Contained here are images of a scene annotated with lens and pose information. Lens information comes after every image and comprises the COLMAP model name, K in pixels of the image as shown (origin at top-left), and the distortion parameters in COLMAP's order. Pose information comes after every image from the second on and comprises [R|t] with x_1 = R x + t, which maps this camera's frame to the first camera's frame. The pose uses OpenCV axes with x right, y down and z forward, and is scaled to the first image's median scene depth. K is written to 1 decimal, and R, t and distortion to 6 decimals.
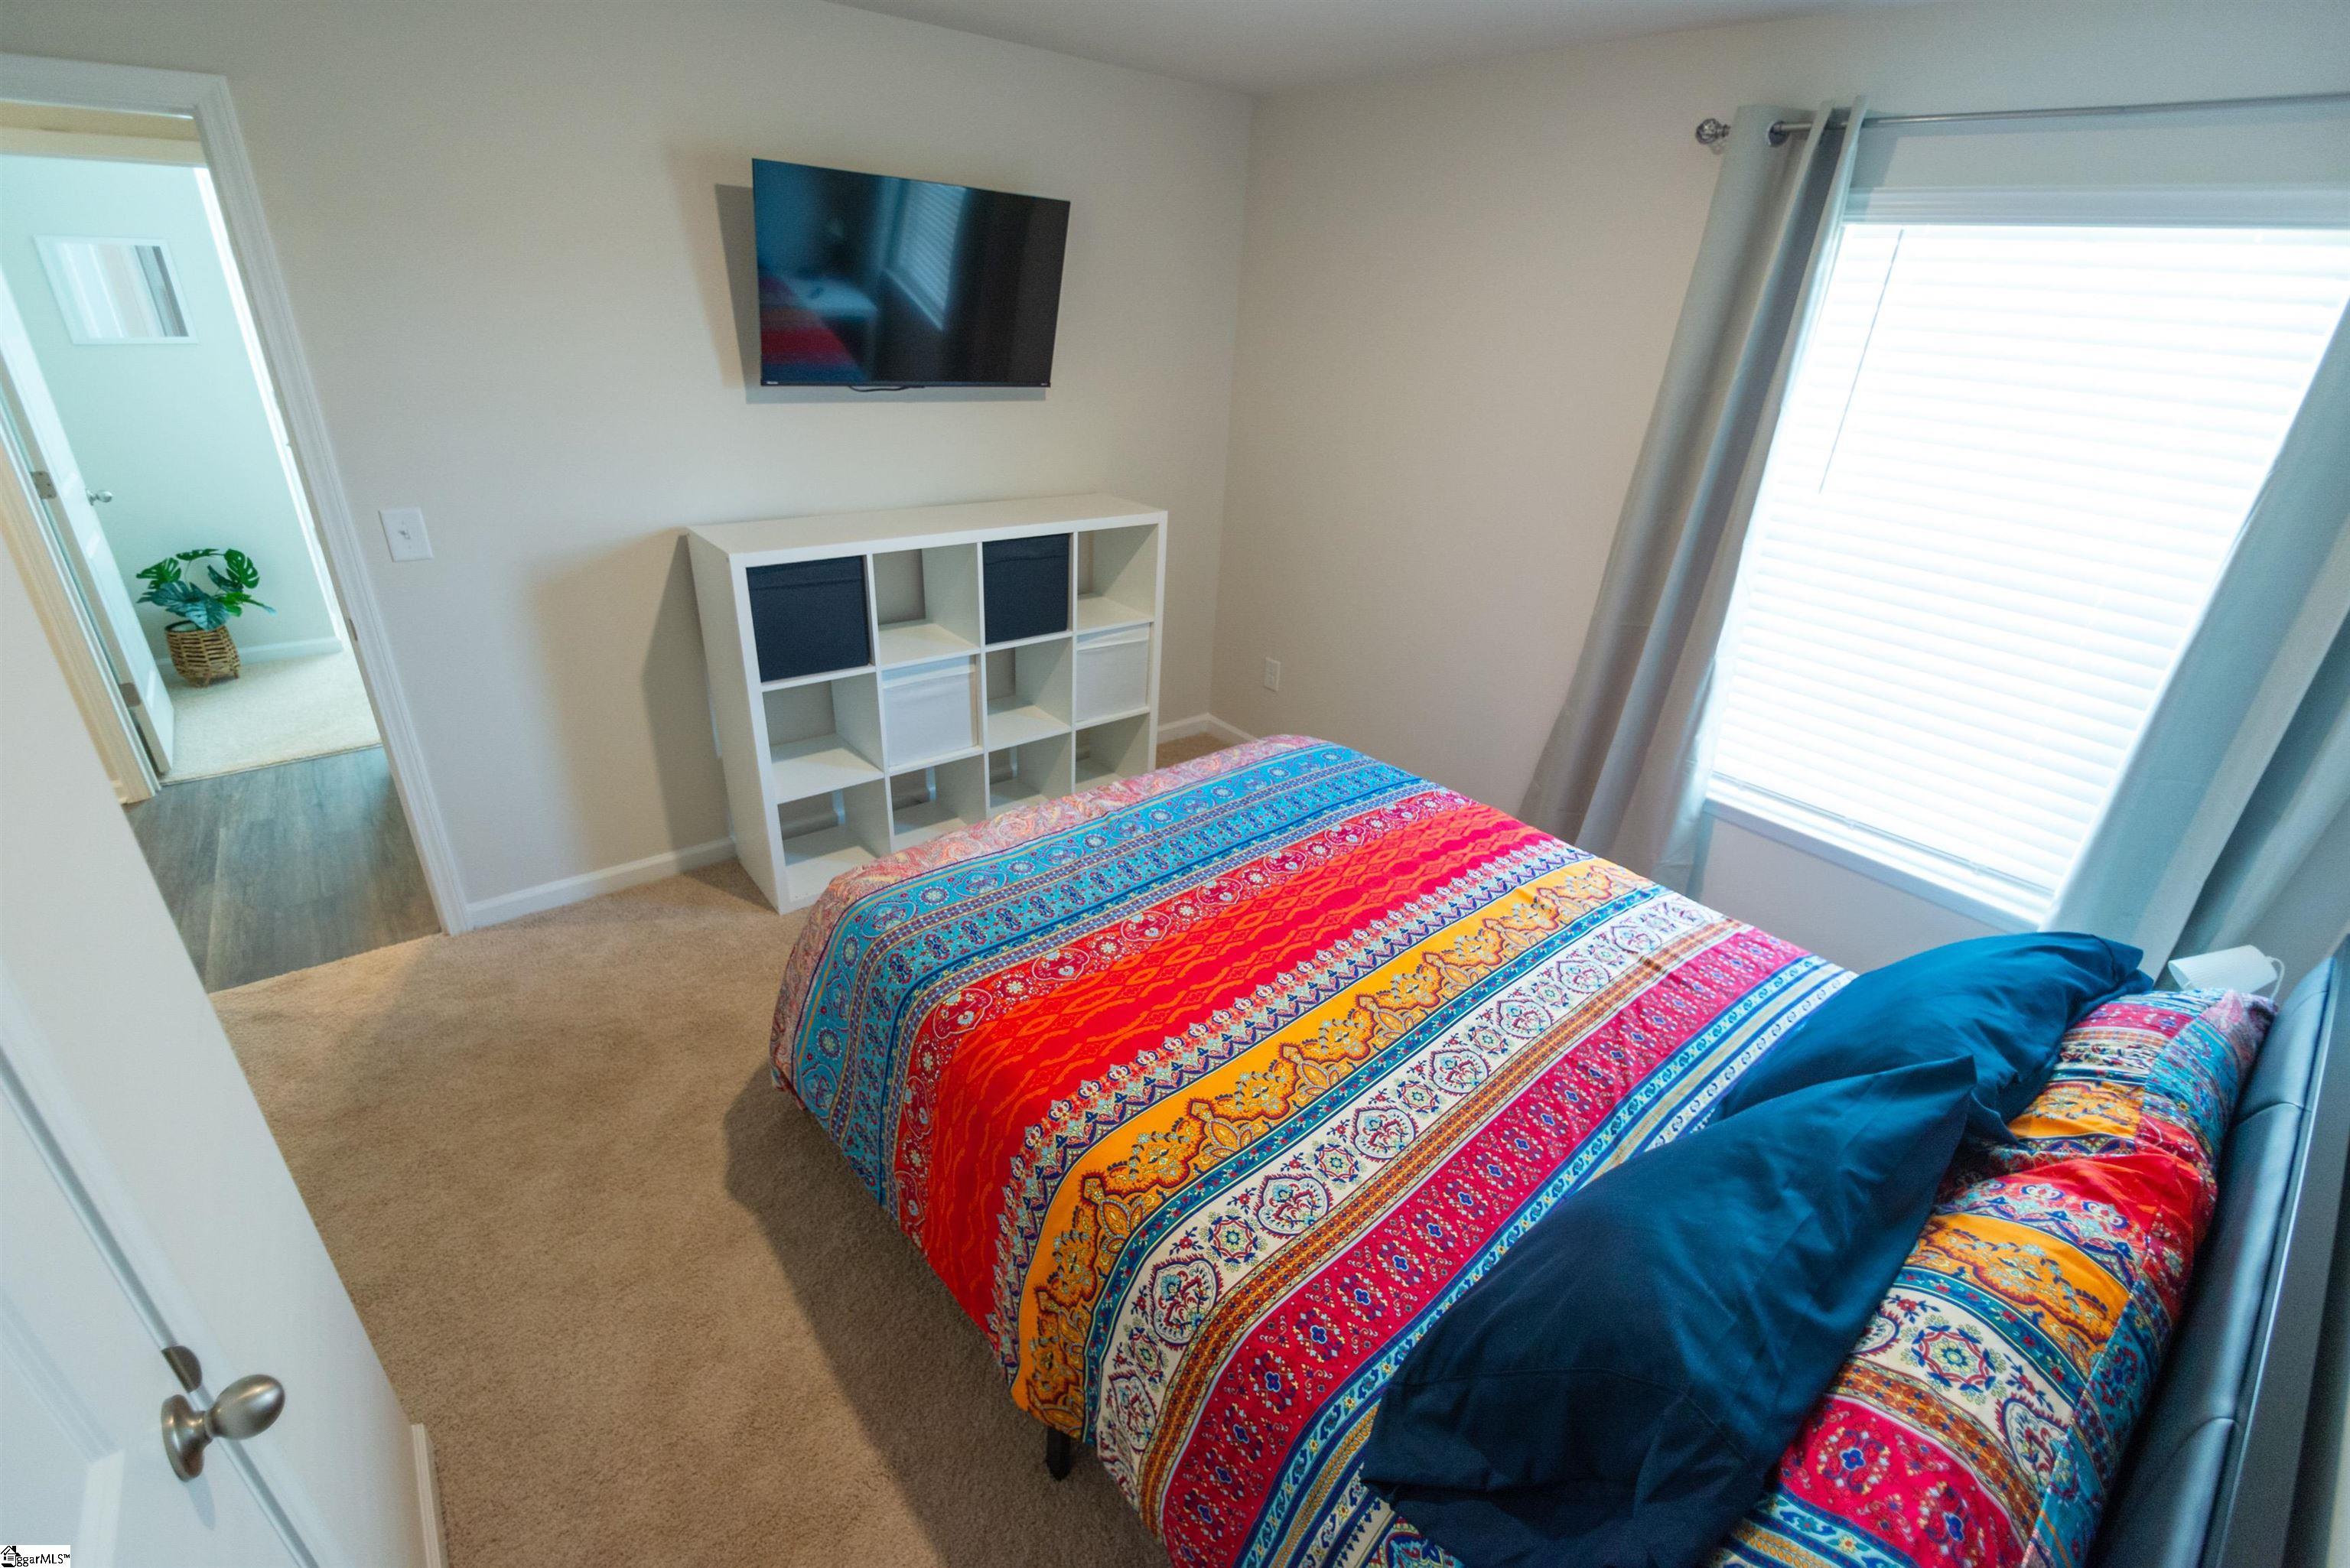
lens RADIAL K [[984.8, 0, 1170.9], [0, 984.8, 786.6], [0, 0, 1]] dist [-0.006904, -0.001404]
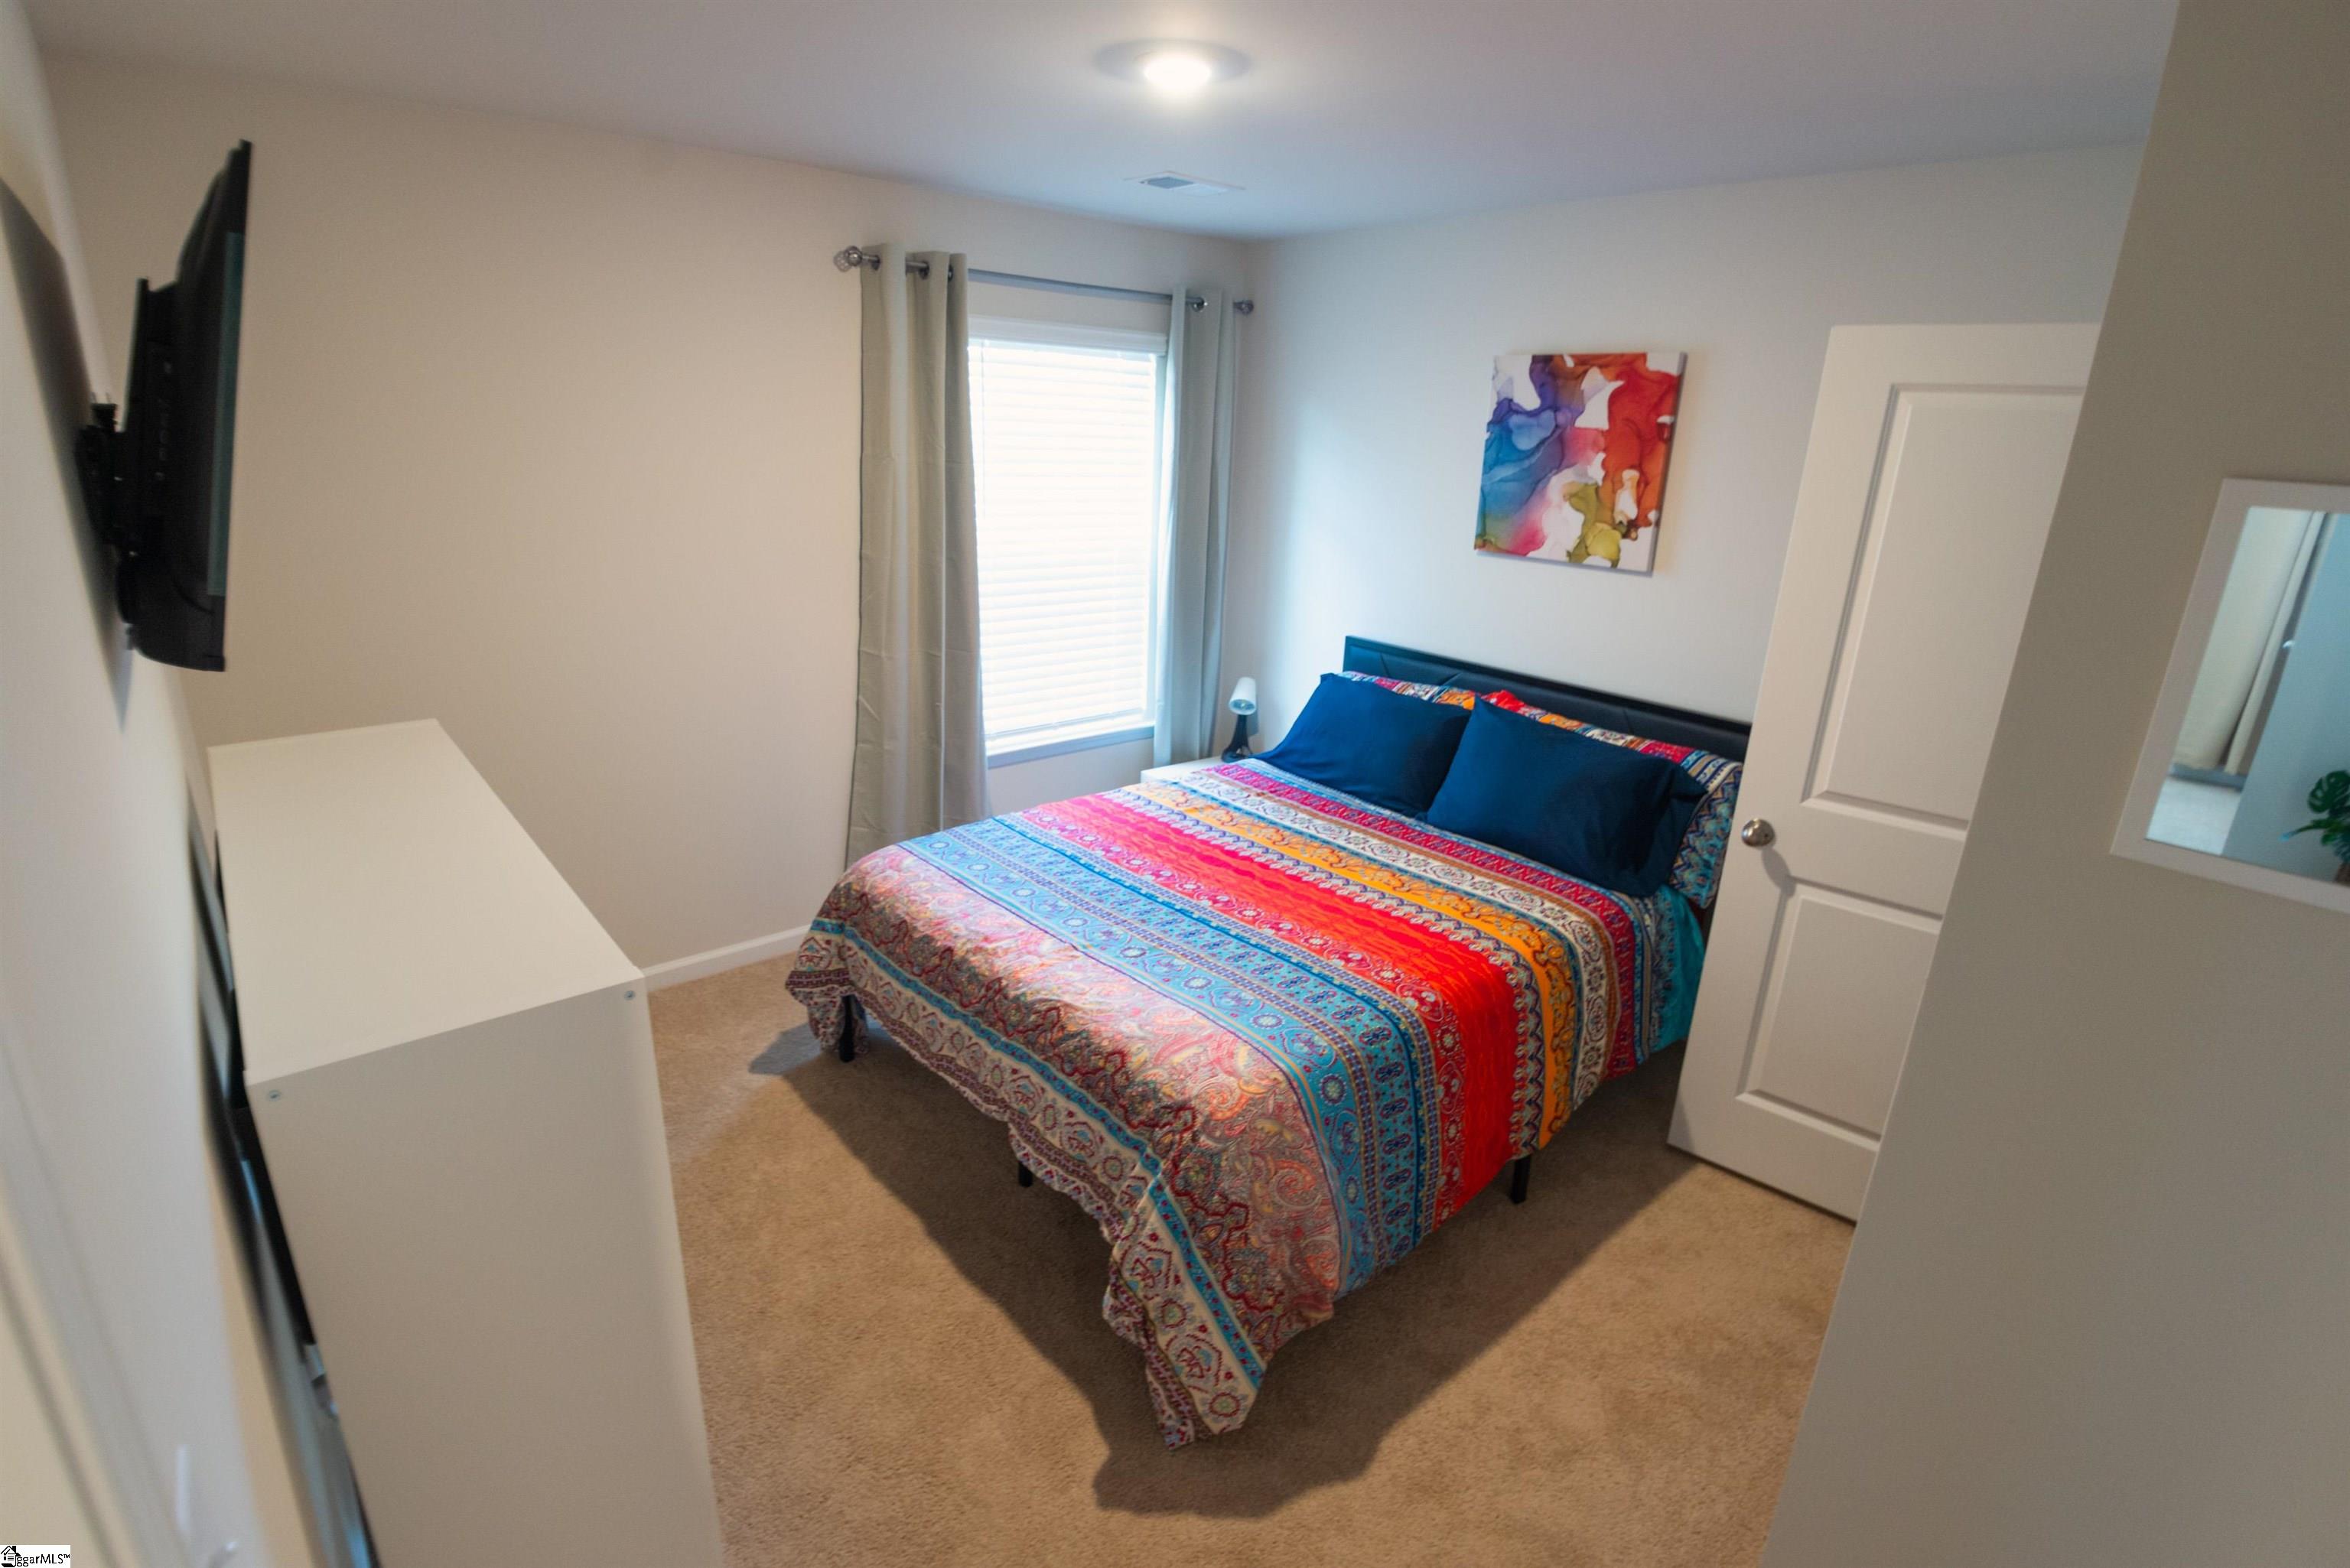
lens RADIAL K [[1130.7, 0, 1184.0], [0, 1130.7, 799.0], [0, 0, 1]] dist [-0.003398, -0.000038]
pose [[-0.042123, -0.370154, 0.928015, -1.100707], [0.403743, 0.843316, 0.354697, -0.466064], [-0.913902, 0.389621, 0.113925, 0.792854]]
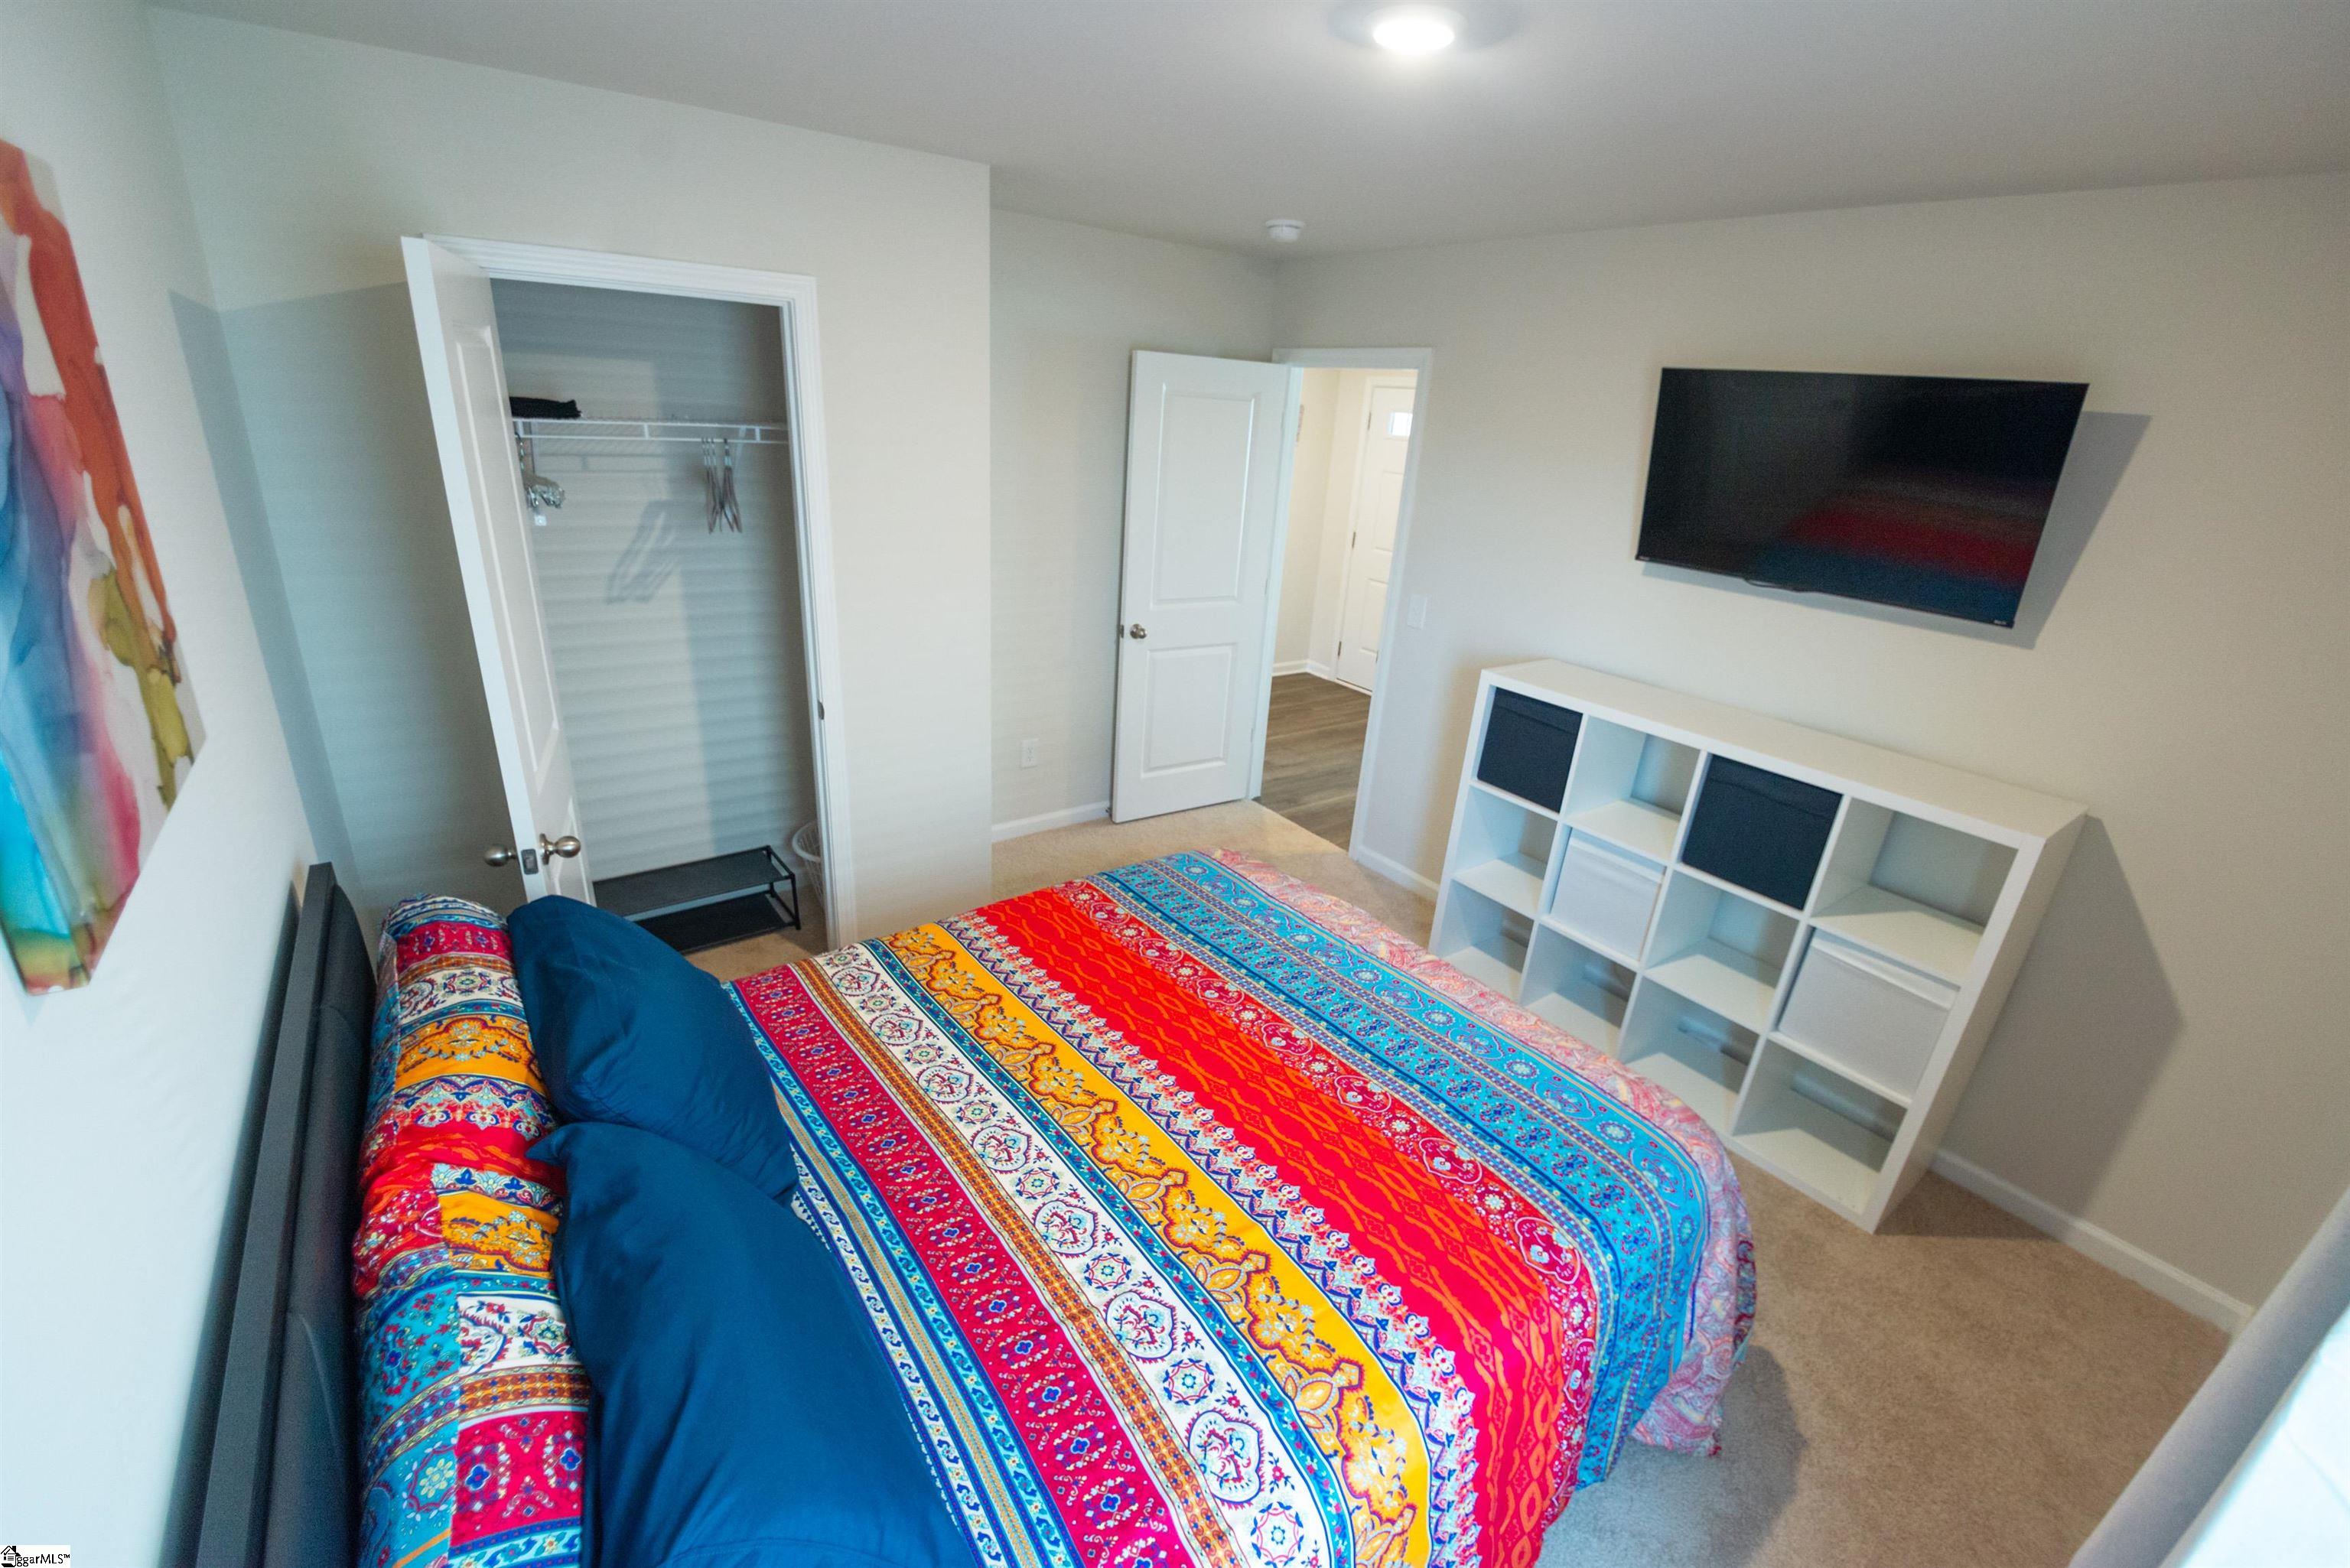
lens RADIAL K [[972.8, 0, 1165.5], [0, 972.8, 766.3], [0, 0, 1]] dist [0.002281, 0.000106]
pose [[-0.040735, 0.302013, -0.952433, 0.916171], [-0.500882, 0.818628, 0.281007, -0.333516], [0.864556, 0.488504, 0.117926, 0.676761]]
